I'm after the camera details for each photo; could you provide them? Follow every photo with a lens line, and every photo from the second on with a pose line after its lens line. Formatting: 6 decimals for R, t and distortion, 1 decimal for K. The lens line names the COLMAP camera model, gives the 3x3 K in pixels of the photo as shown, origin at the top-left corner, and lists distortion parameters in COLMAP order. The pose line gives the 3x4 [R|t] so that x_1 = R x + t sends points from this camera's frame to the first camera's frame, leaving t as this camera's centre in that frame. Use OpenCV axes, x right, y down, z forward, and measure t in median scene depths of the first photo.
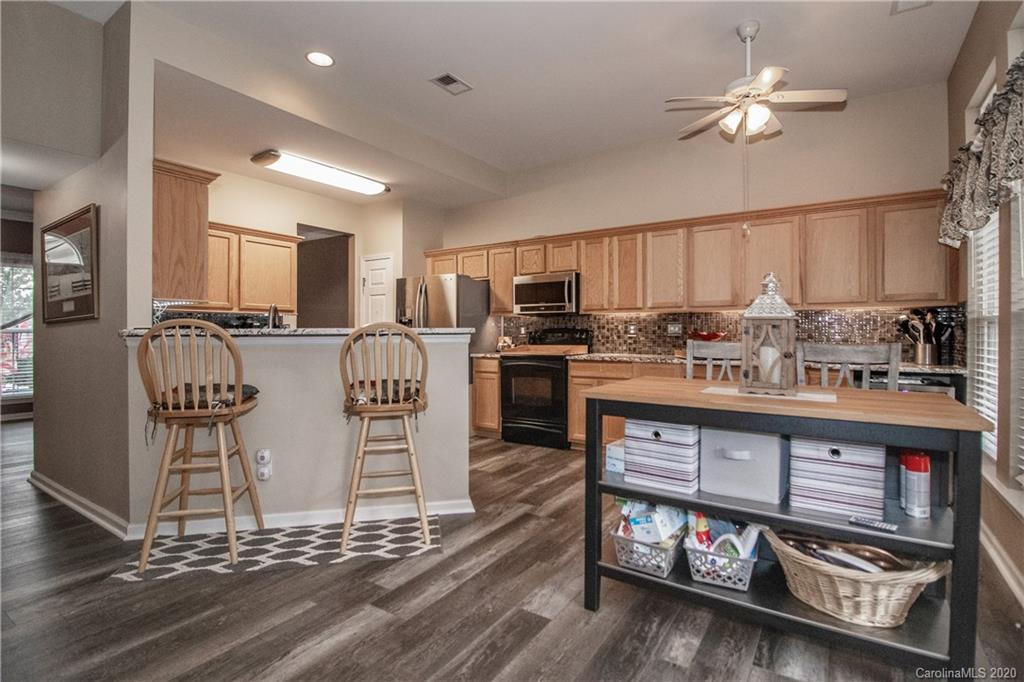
lens RADIAL K [[505.6, 0, 534.6], [0, 505.6, 333.7], [0, 0, 1]] dist [-0.007835, -0.007847]
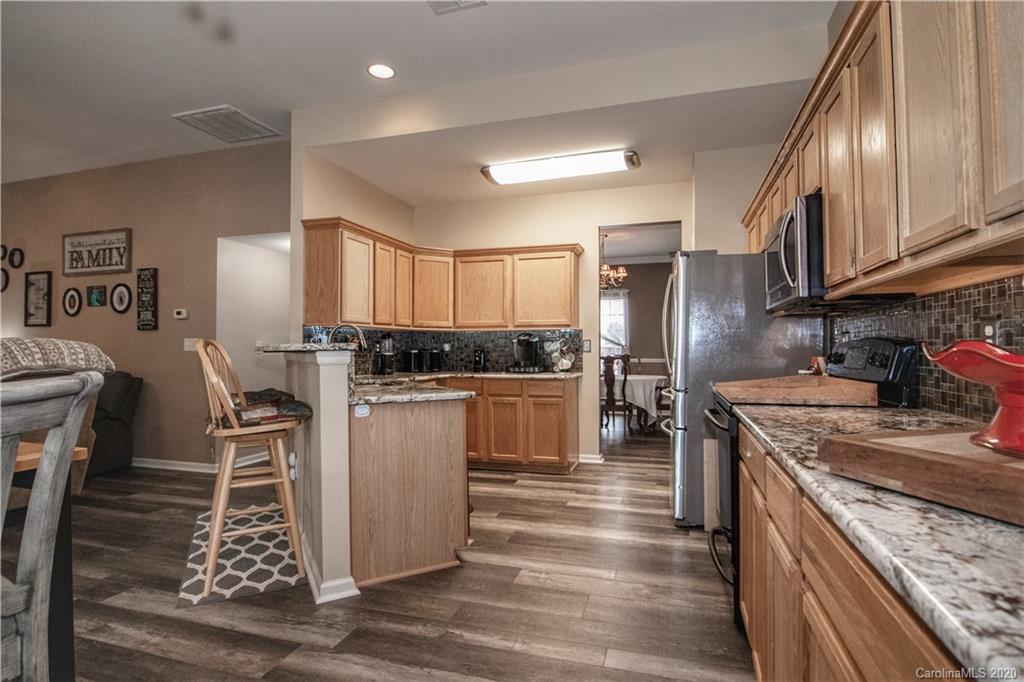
lens RADIAL K [[505.6, 0, 493.1], [0, 505.6, 342.6], [0, 0, 1]] dist [-0.007835, -0.007847]
pose [[0.252943, -0.010659, -0.967422, 0.399486], [-0.000126, 0.999939, -0.011050, -0.003707], [0.967481, 0.002917, 0.252926, 0.670518]]
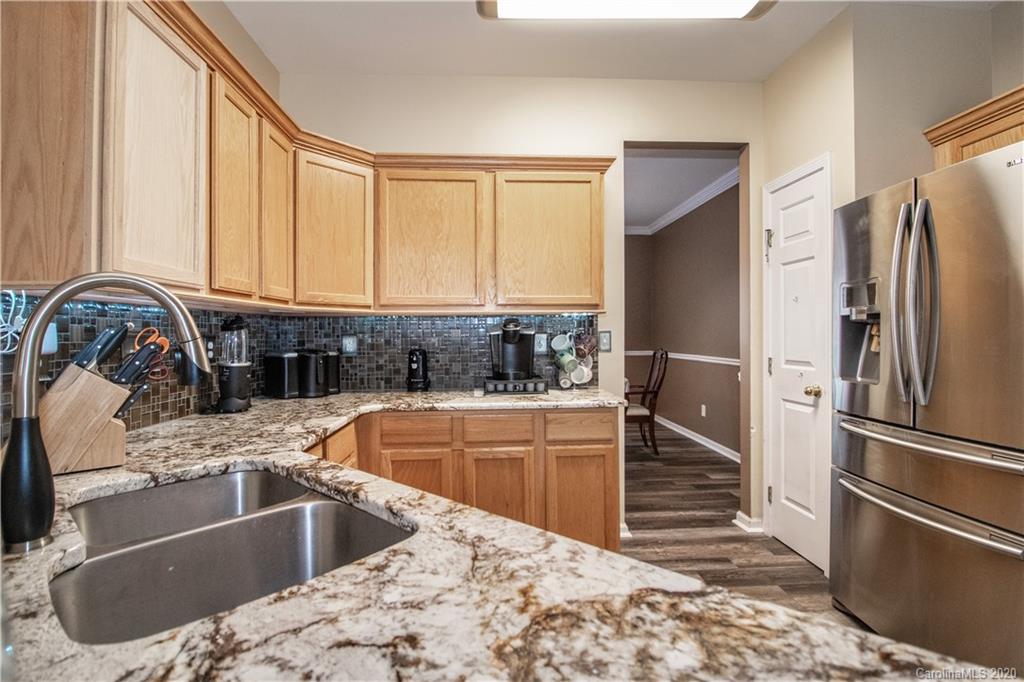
lens RADIAL K [[505.6, 0, 492.5], [0, 505.6, 335.1], [0, 0, 1]] dist [-0.007835, -0.007847]
pose [[0.560742, -0.000906, -0.827990, -0.121232], [0.002809, 0.999996, 0.000807, -0.016754], [0.827986, -0.002778, 0.560742, 0.660686]]
